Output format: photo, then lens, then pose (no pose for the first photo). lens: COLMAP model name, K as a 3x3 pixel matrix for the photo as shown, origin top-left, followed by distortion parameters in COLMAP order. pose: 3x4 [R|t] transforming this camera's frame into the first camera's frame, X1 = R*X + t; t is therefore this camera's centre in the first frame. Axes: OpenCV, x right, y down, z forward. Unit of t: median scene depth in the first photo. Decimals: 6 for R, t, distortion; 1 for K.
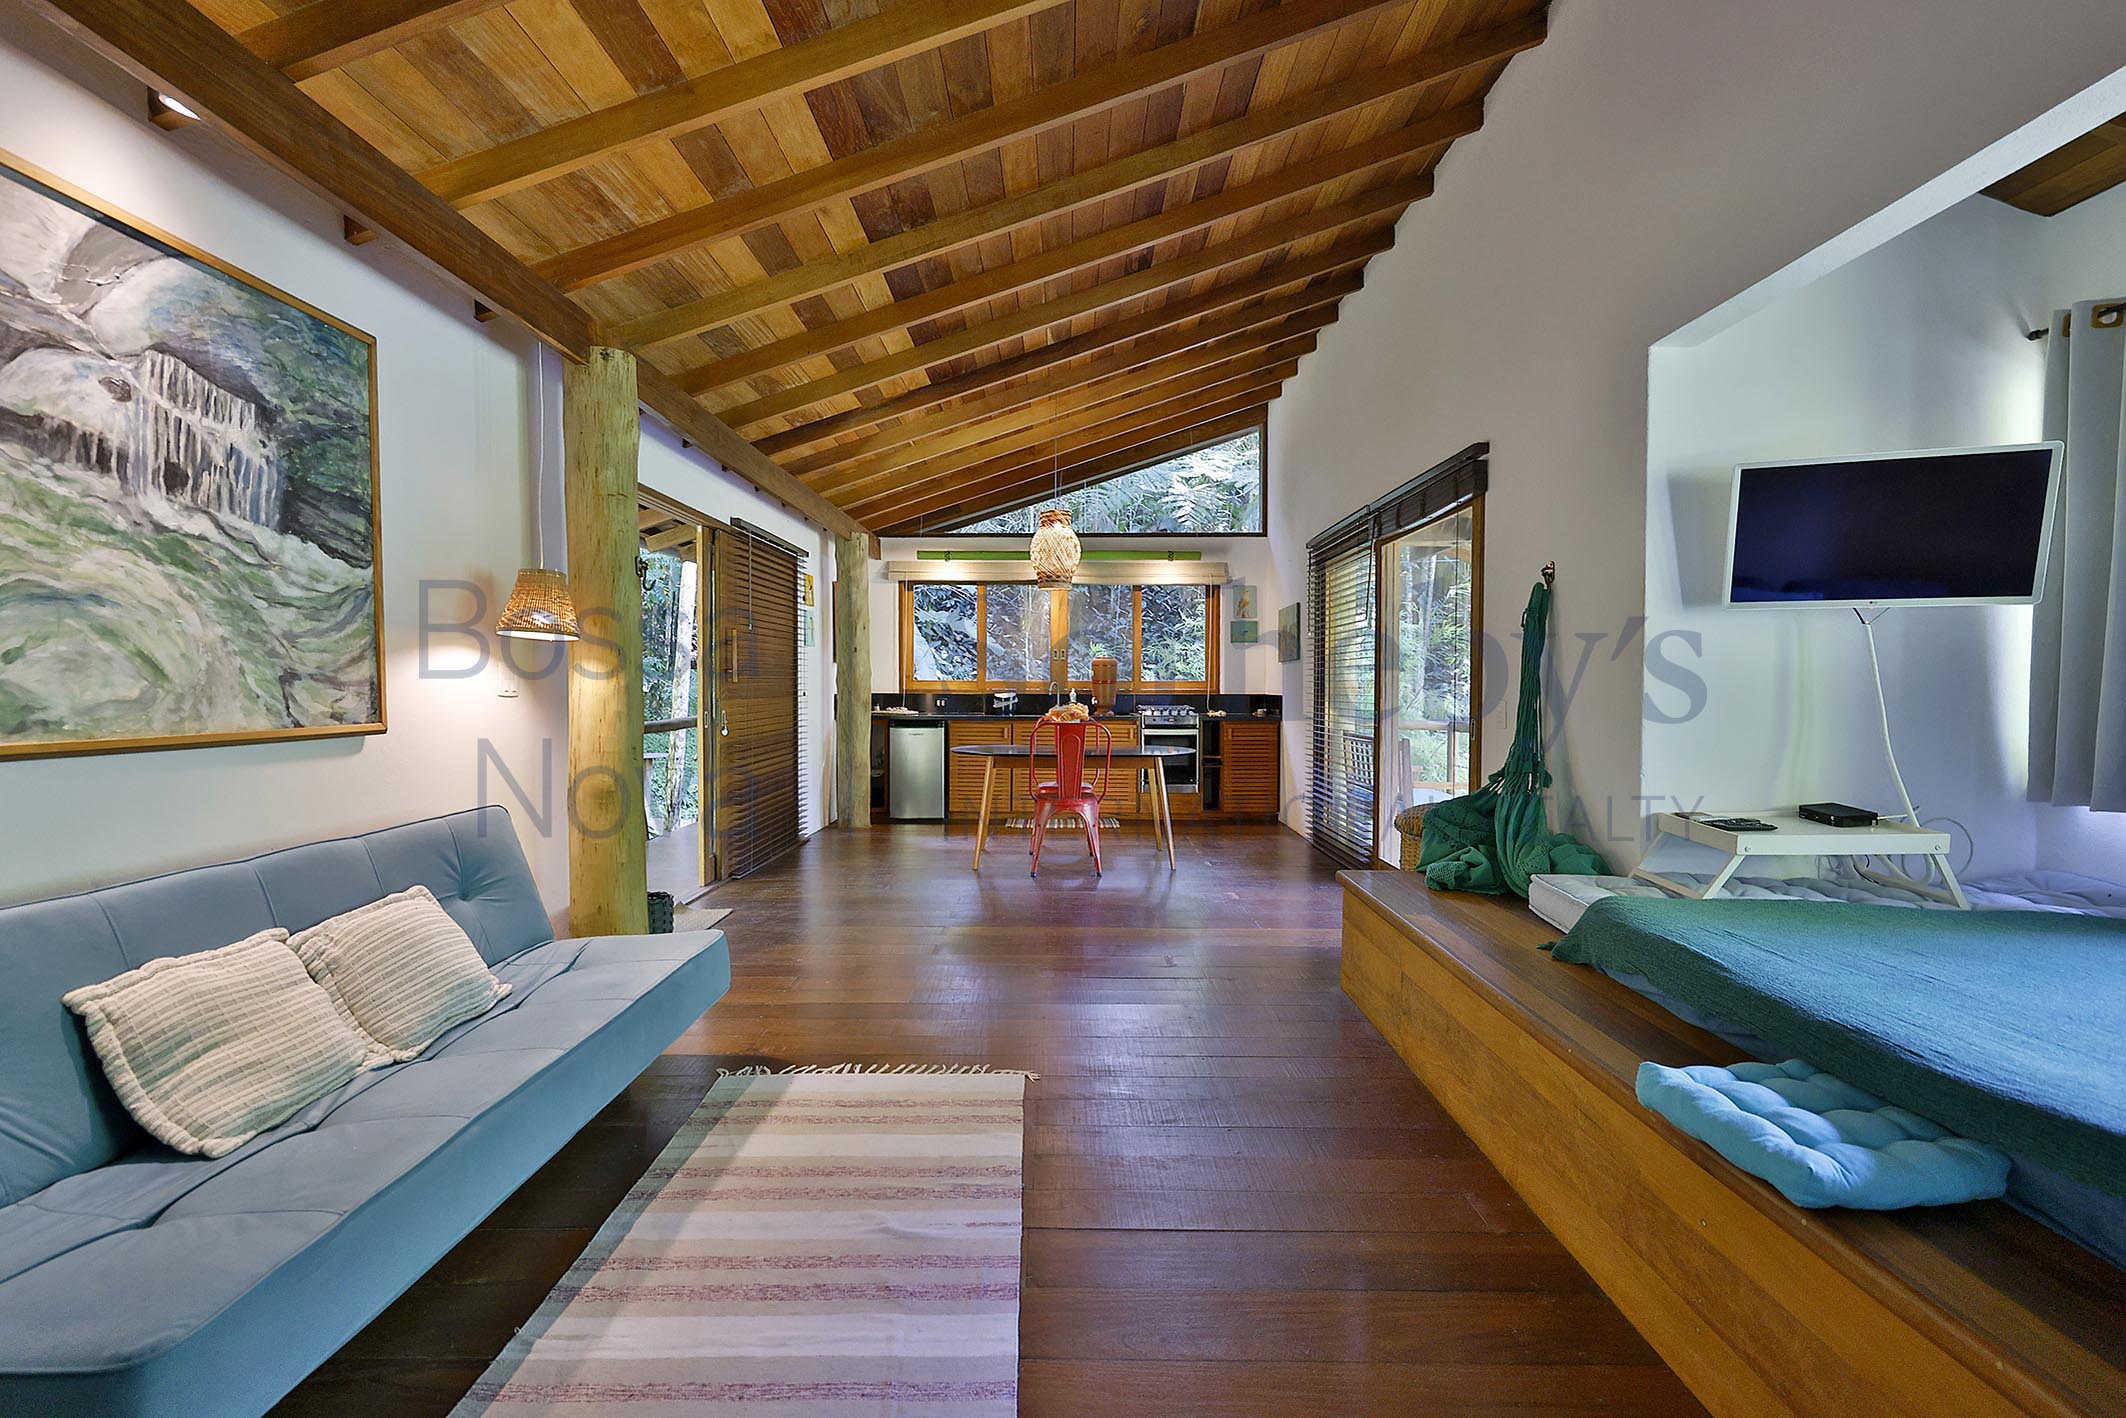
lens RADIAL K [[896.2, 0, 1063.0], [0, 896.2, 709.0], [0, 0, 1]] dist [-0.000488, 0.000261]
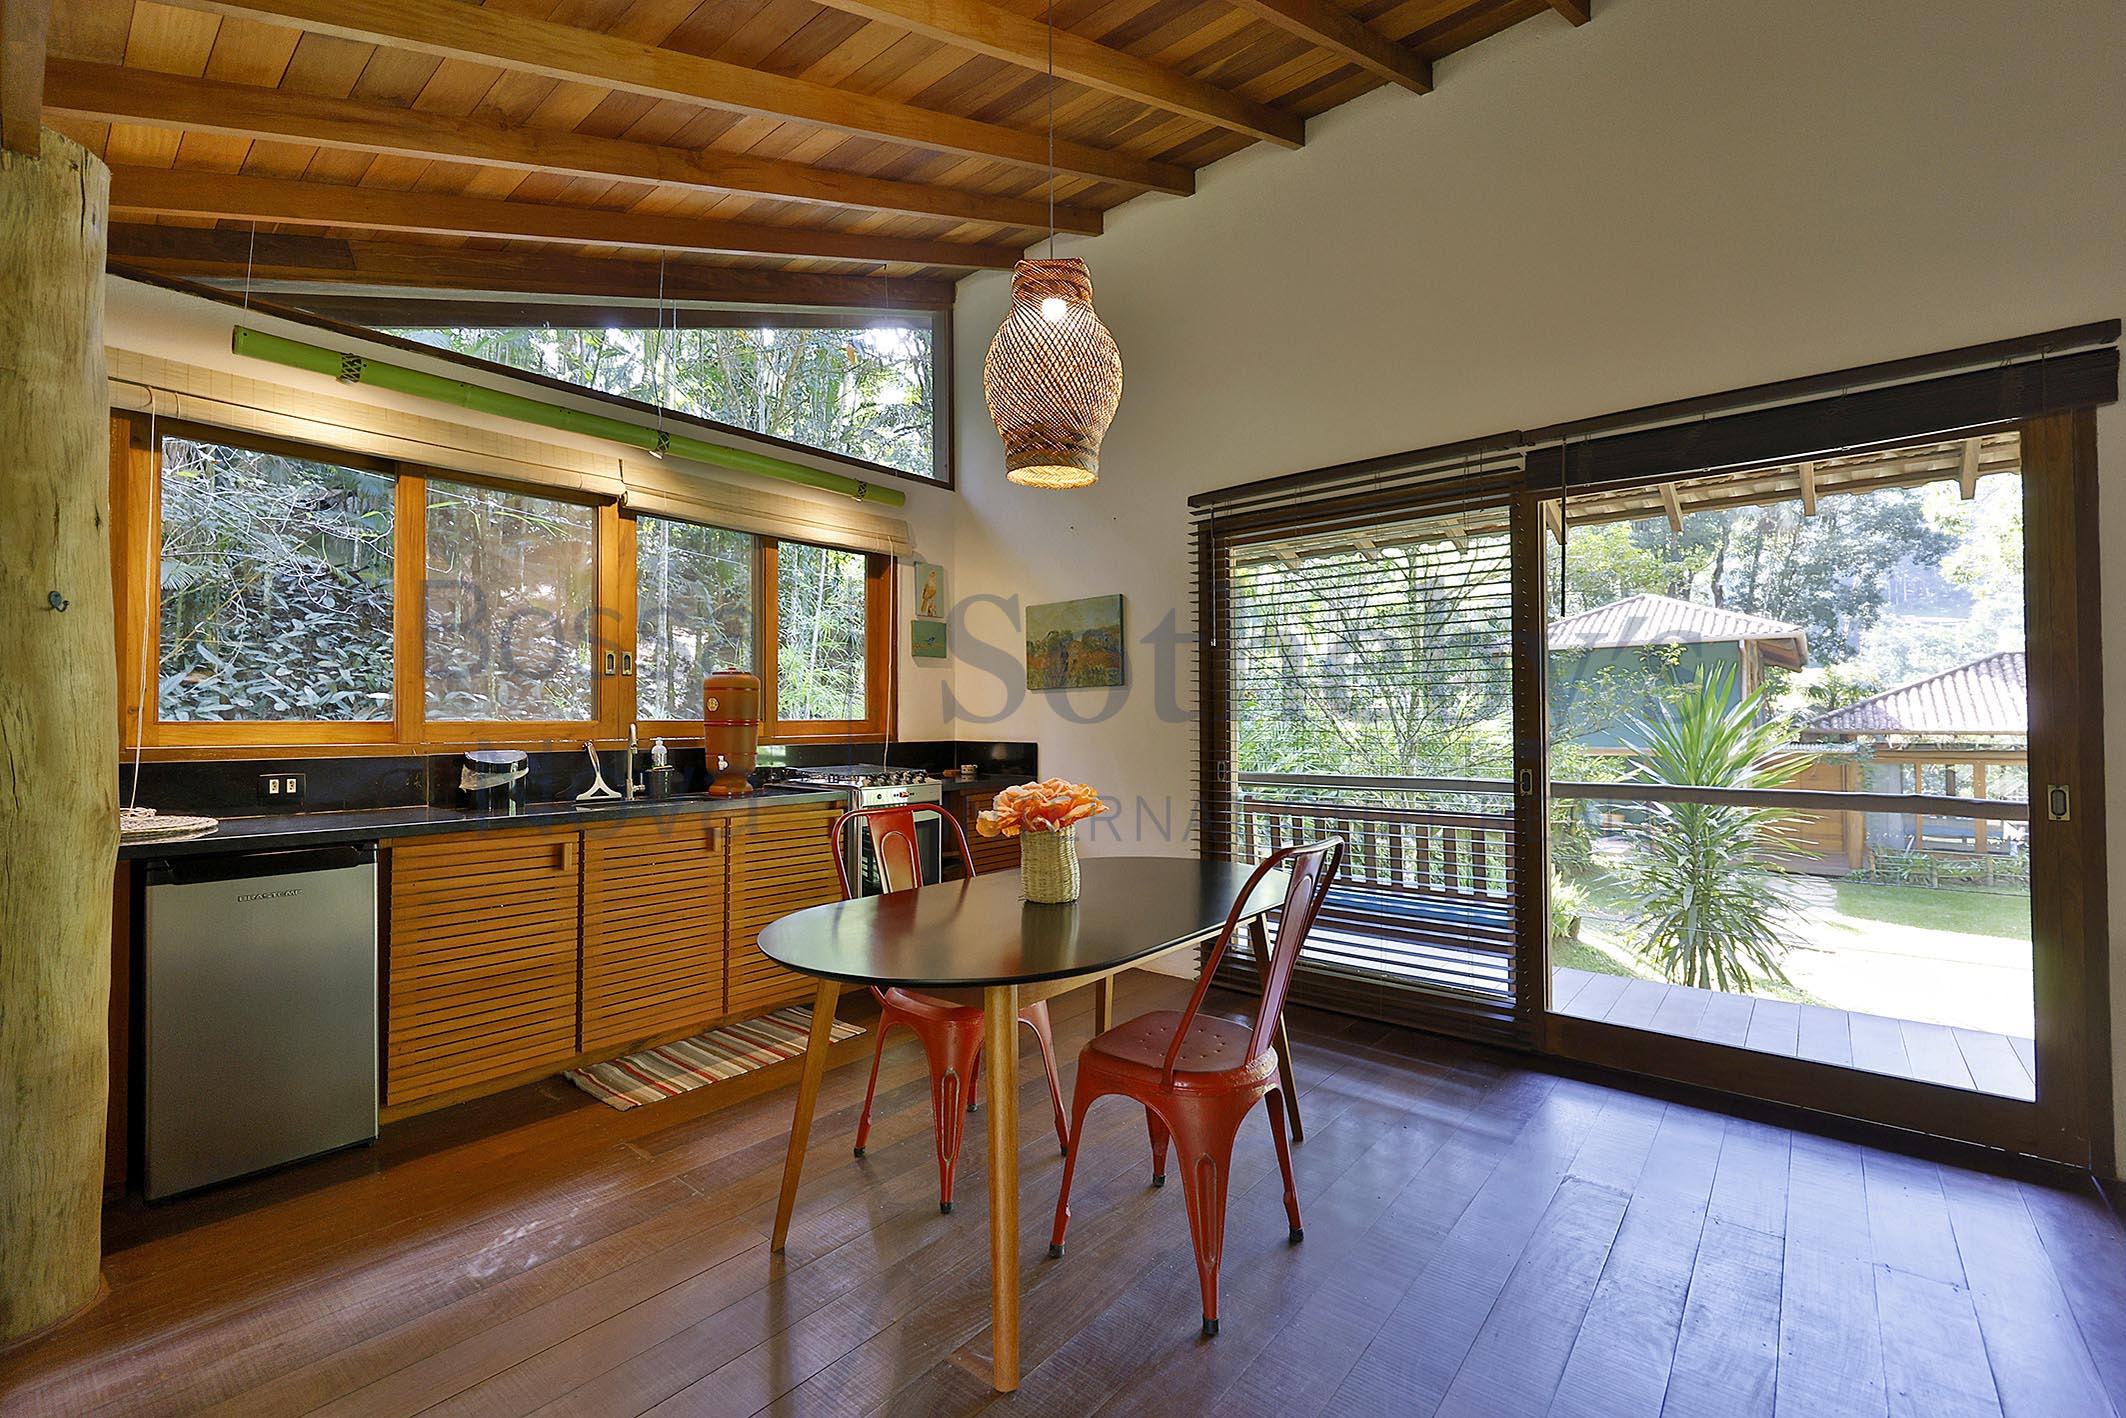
lens RADIAL K [[896.2, 0, 1063.0], [0, 896.2, 709.0], [0, 0, 1]] dist [-0.000488, 0.000261]
pose [[0.653502, 0.004649, 0.756911, -0.208662], [0.025943, 0.999256, -0.028537, -0.019690], [-0.756480, 0.038285, 0.652895, 0.559709]]
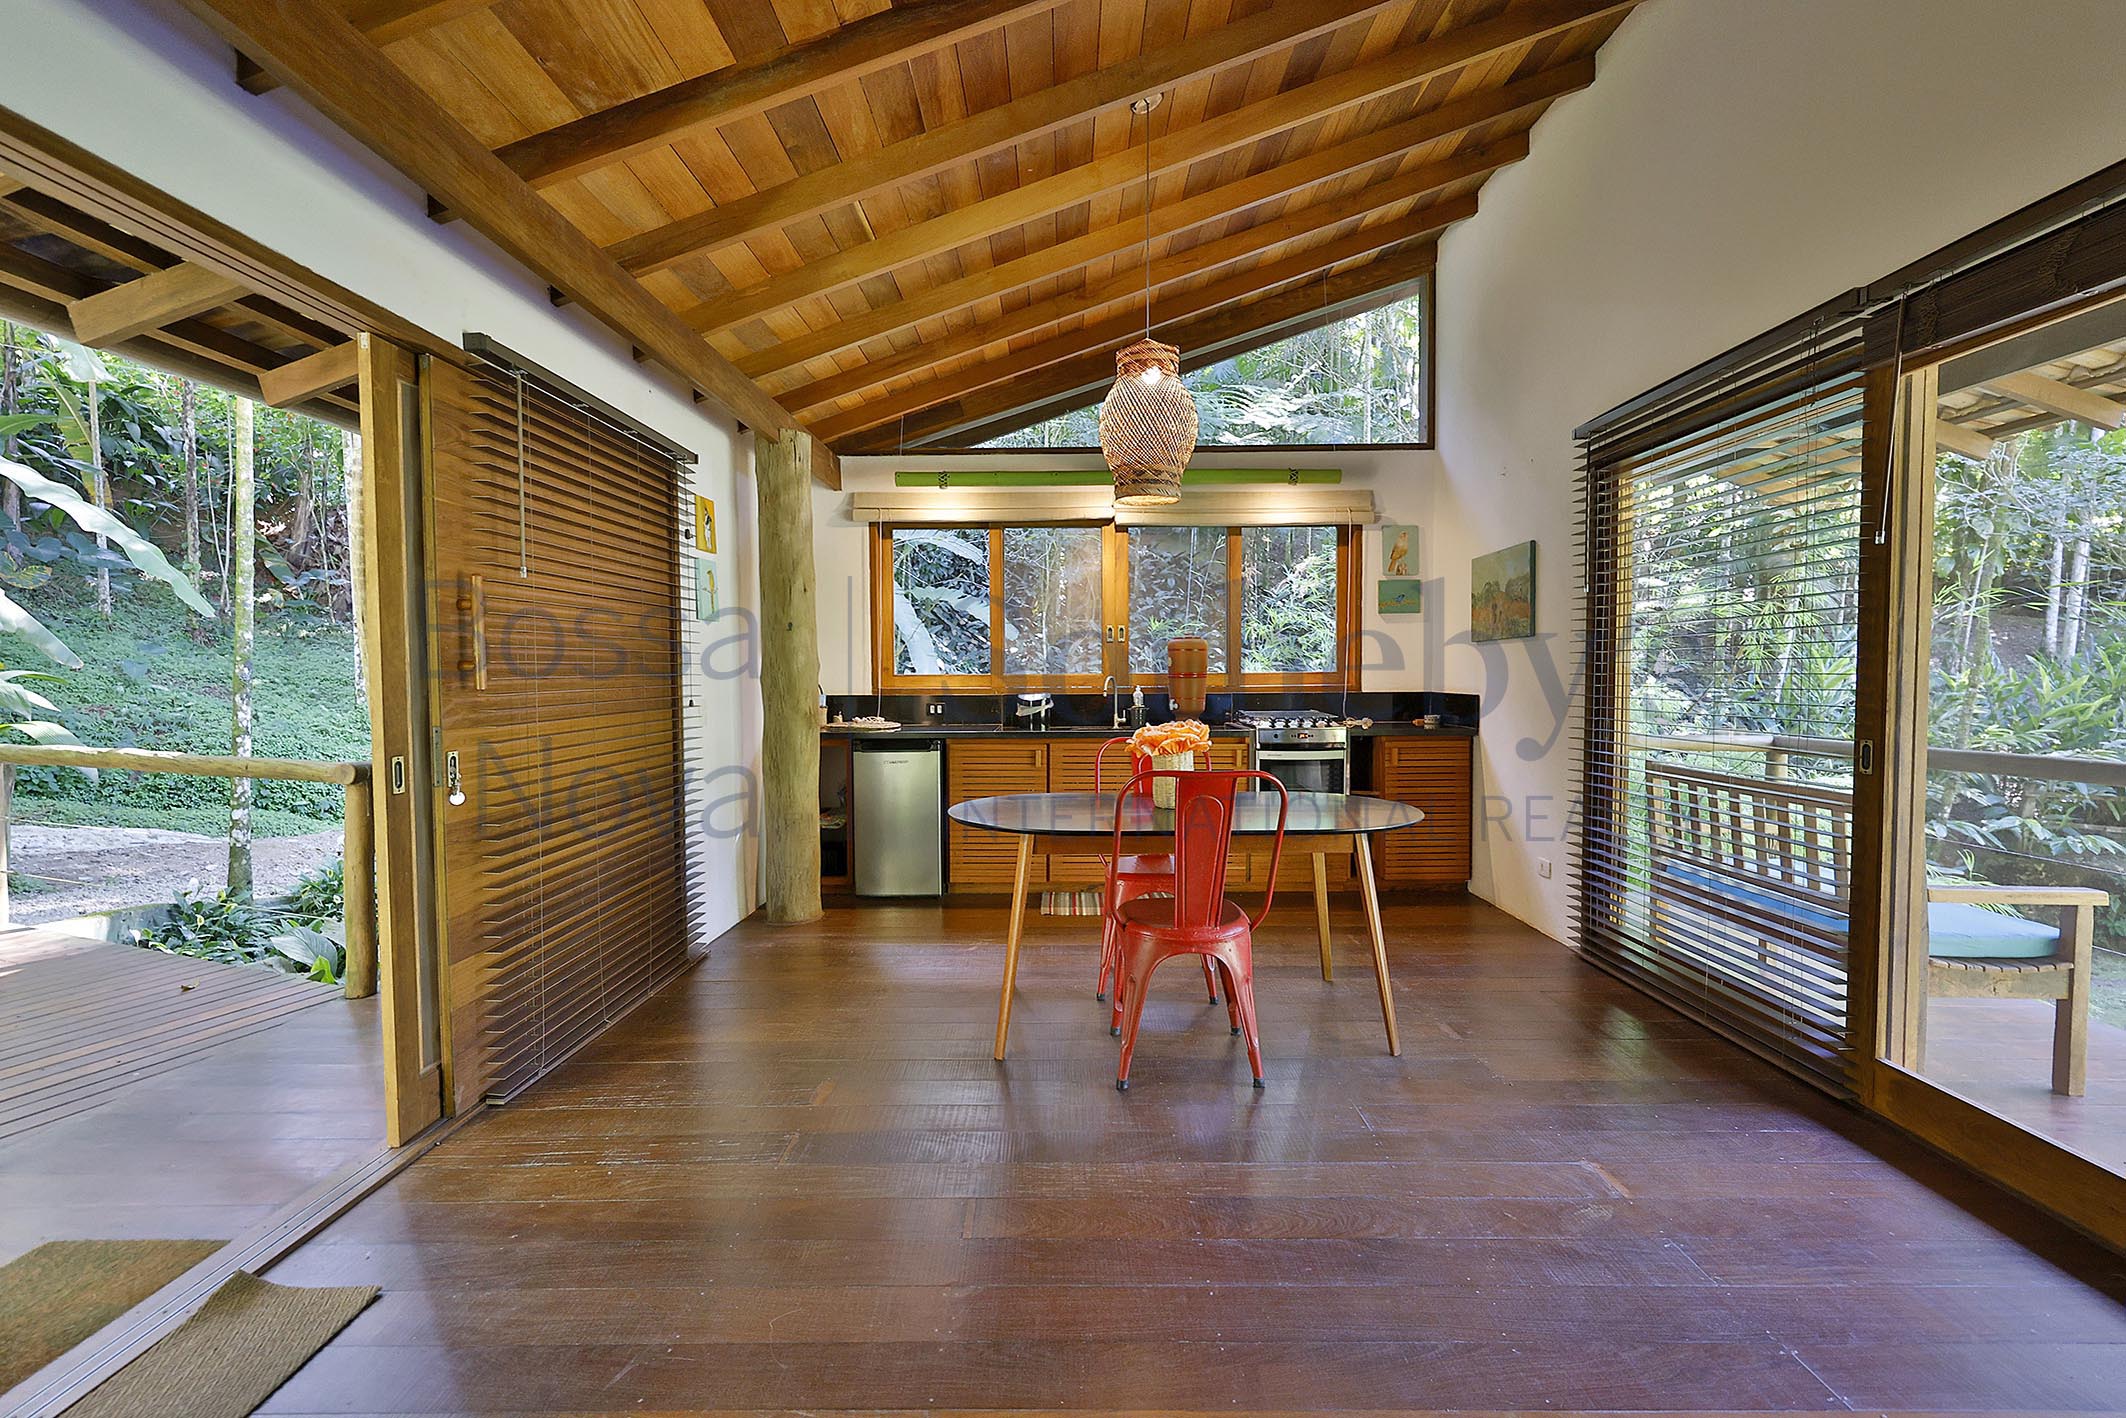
lens RADIAL K [[896.2, 0, 1063.0], [0, 896.2, 709.0], [0, 0, 1]] dist [-0.000488, 0.000261]
pose [[0.999941, -0.008825, -0.006324, -0.040979], [0.008908, 0.999872, 0.013306, -0.015562], [0.006206, -0.013361, 0.999891, 0.358919]]
